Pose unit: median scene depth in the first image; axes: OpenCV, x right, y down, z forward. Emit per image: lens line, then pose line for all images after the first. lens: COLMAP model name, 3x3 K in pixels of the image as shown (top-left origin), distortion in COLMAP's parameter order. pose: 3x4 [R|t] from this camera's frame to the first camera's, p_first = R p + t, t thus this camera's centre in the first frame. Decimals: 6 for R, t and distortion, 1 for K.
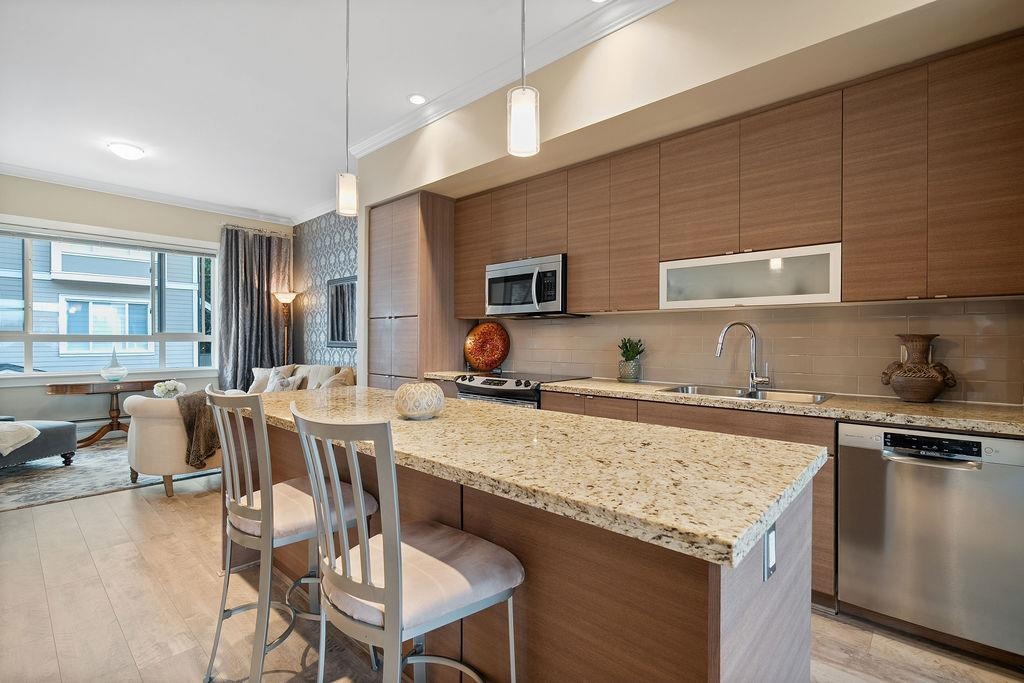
lens RADIAL K [[466.6, 0, 507.3], [0, 466.6, 335.7], [0, 0, 1]] dist [-0.008176, 0.003803]
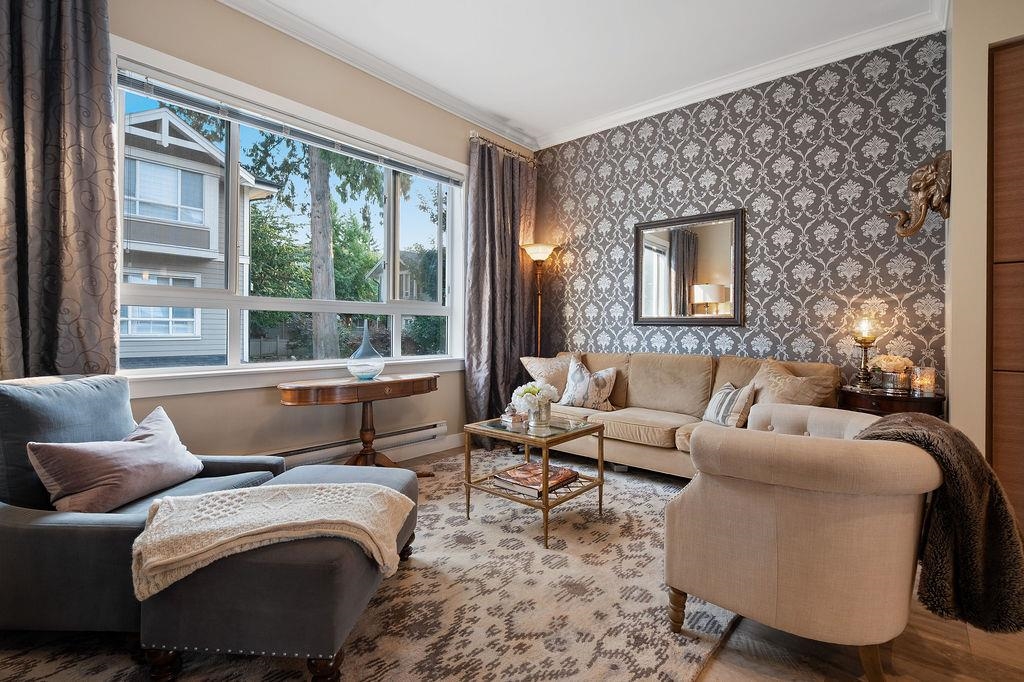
lens RADIAL K [[466.6, 0, 521.0], [0, 466.6, 336.7], [0, 0, 1]] dist [-0.008176, 0.003803]
pose [[0.998714, 0.002387, 0.050635, -0.572040], [-0.003872, 0.999565, 0.029253, 0.021598], [-0.050543, -0.029411, 0.998289, 0.339522]]
